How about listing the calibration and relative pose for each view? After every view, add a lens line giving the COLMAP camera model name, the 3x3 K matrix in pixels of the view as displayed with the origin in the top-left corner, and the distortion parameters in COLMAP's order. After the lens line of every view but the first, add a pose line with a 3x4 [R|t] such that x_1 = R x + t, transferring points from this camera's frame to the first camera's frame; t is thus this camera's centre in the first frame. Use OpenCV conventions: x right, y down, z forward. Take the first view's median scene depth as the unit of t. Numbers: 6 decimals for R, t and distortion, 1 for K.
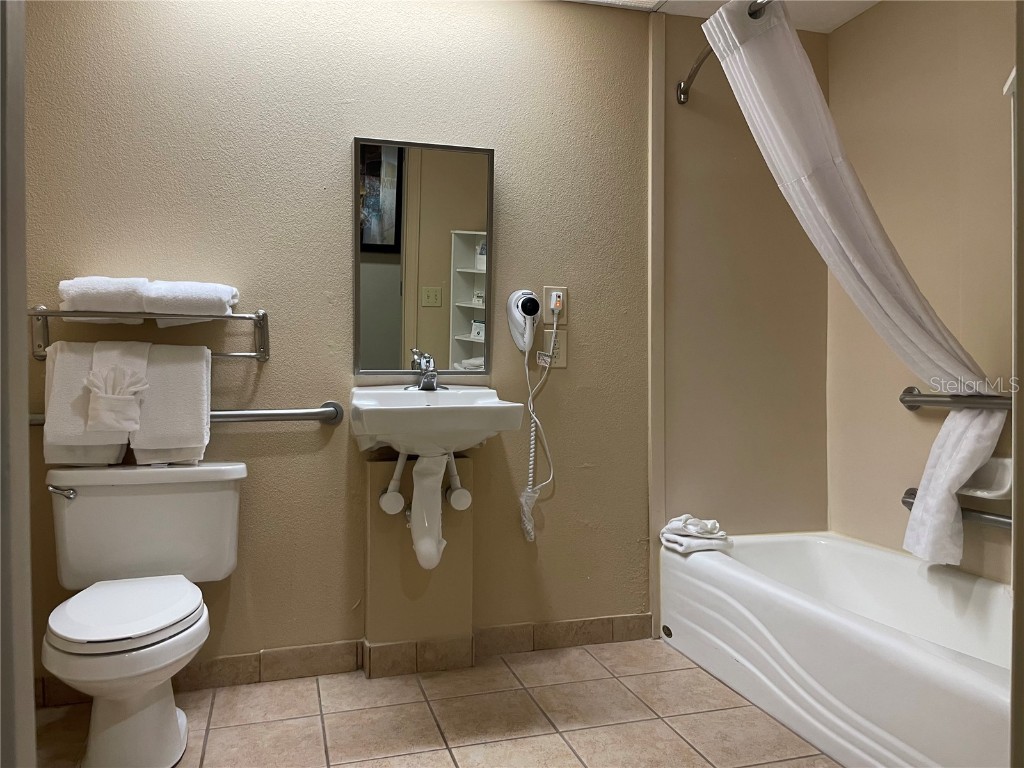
lens RADIAL K [[769.2, 0, 512.9], [0, 769.2, 379.2], [0, 0, 1]] dist [-0.010287, -0.009480]
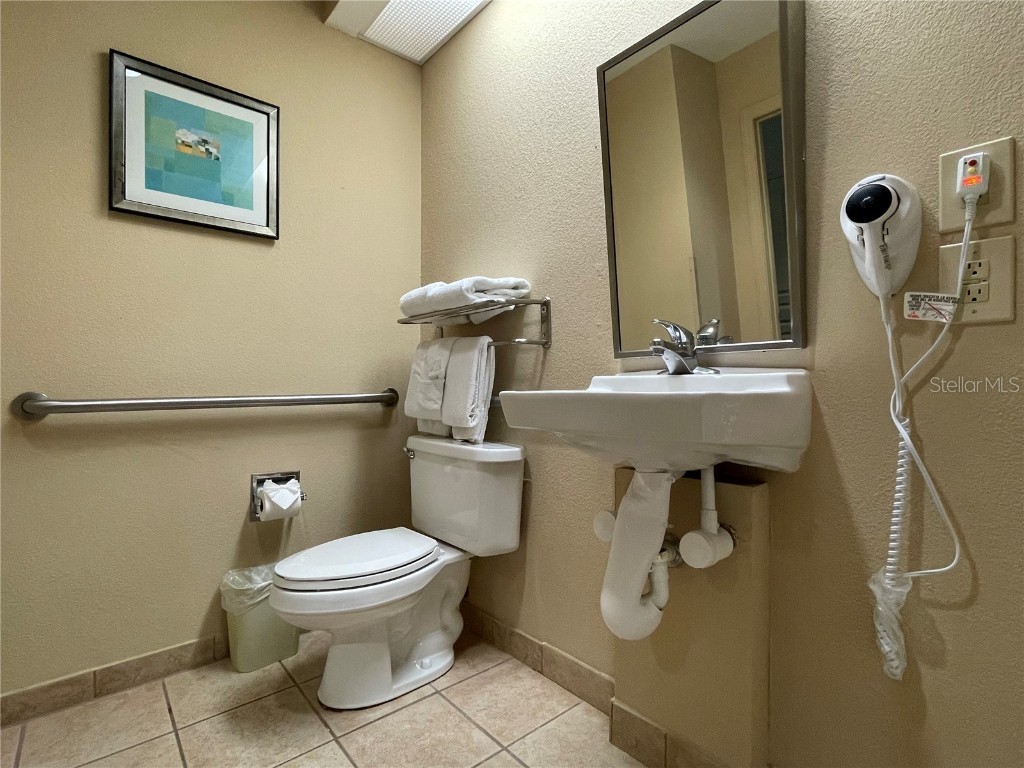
lens RADIAL K [[497.8, 0, 509.4], [0, 497.8, 384.1], [0, 0, 1]] dist [-0.003602, 0.002517]
pose [[0.388967, -0.004448, -0.921241, 0.237569], [-0.009518, 0.999916, -0.008847, 0.028407], [0.921202, 0.012209, 0.388892, 0.688898]]
